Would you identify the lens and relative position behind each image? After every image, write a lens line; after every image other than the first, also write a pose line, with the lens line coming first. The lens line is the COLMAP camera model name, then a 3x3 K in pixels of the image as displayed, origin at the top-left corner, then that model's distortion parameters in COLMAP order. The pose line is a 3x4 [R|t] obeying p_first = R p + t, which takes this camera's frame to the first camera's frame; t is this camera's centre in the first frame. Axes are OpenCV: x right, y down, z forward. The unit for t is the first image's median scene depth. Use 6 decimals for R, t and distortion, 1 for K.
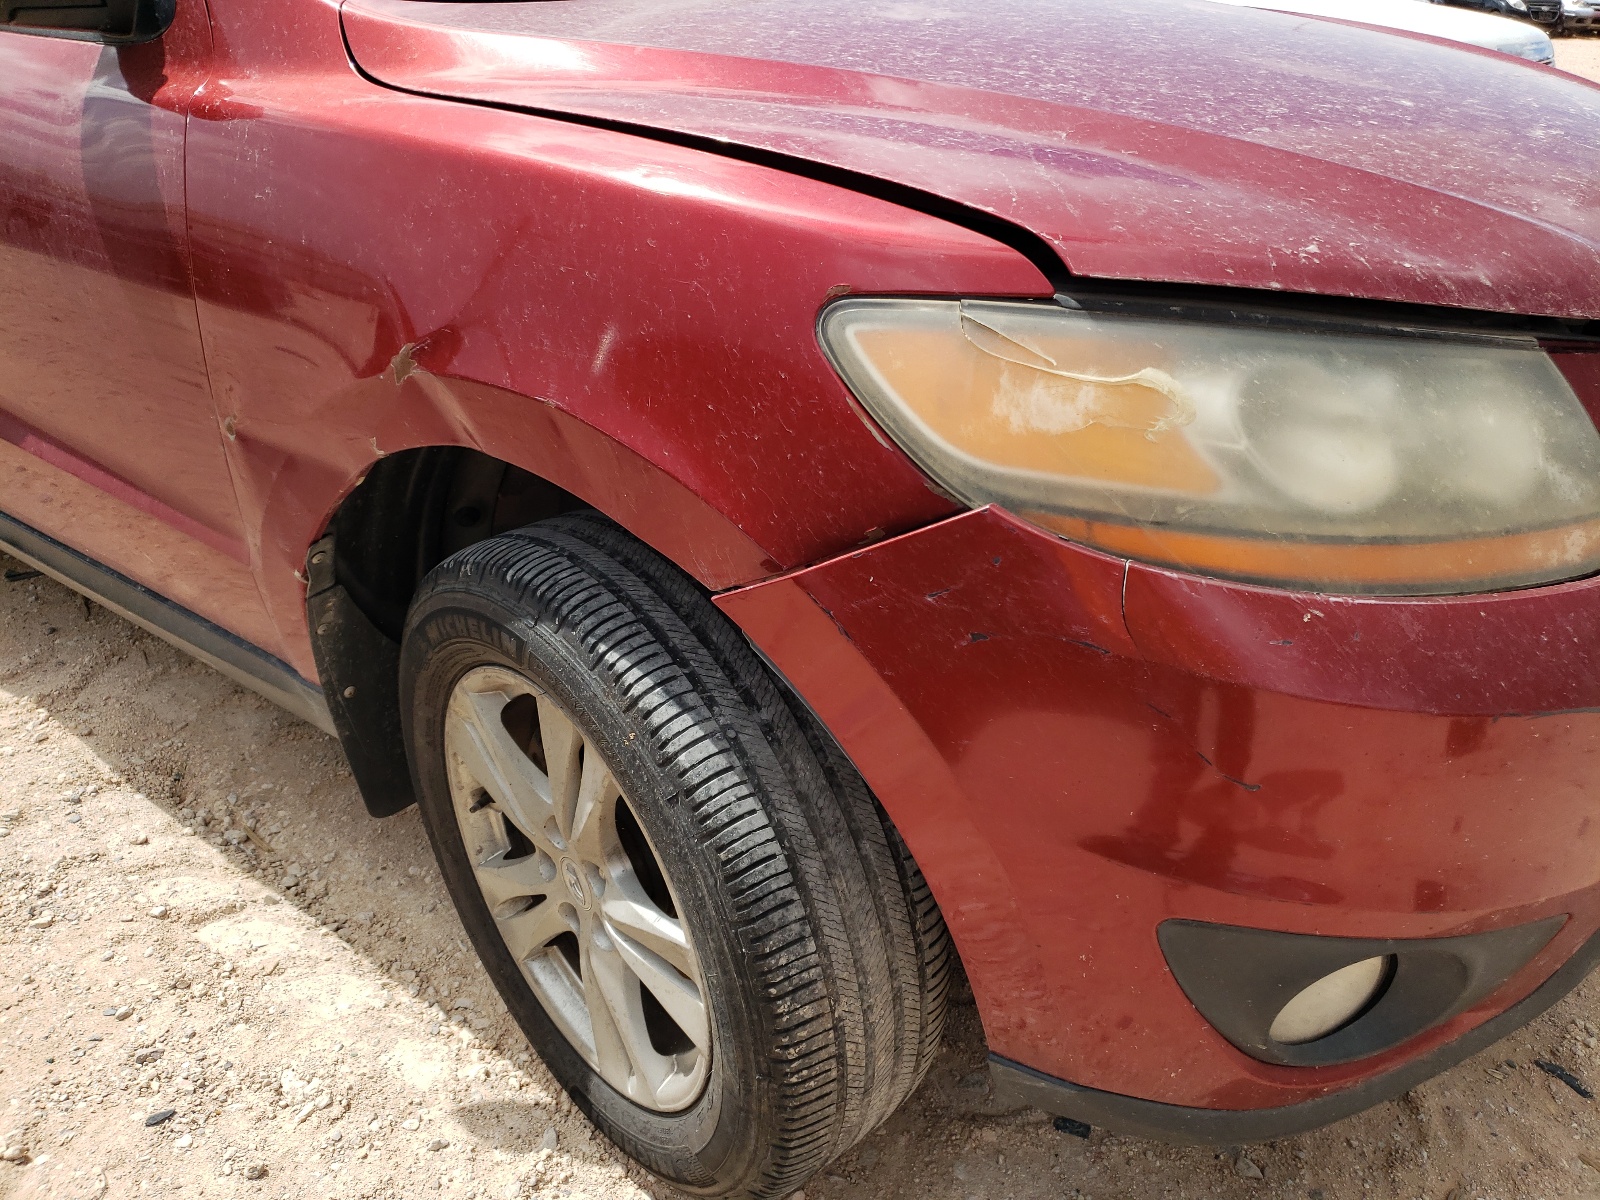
lens RADIAL K [[1302.6, 0, 800.0], [0, 1302.6, 600.0], [0, 0, 1]] dist [0.011349, 0.017294]
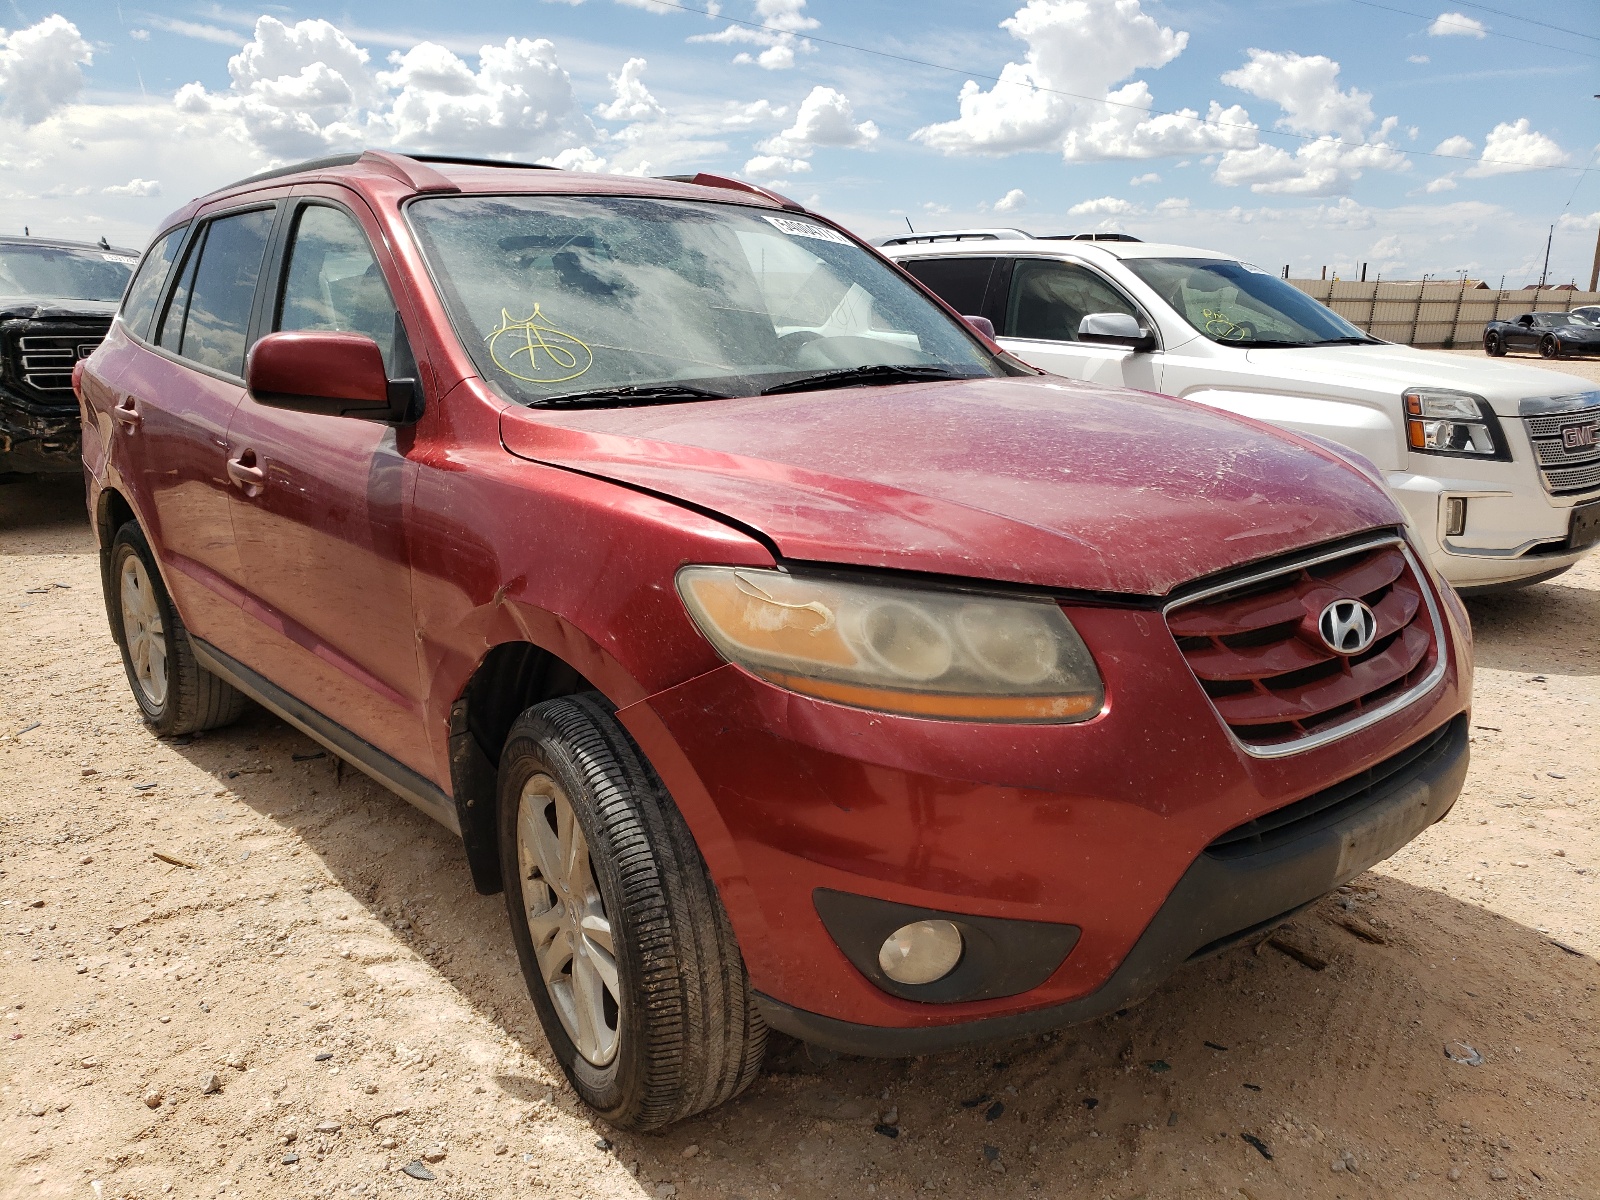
lens RADIAL K [[1431.3, 0, 800.0], [0, 1431.3, 600.0], [0, 0, 1]] dist [0.071931, -0.237524]
pose [[0.974943, 0.034368, -0.219786, 0.462623], [-0.083941, 0.971793, -0.220391, 0.197154], [0.206012, 0.233318, 0.950327, -0.704625]]
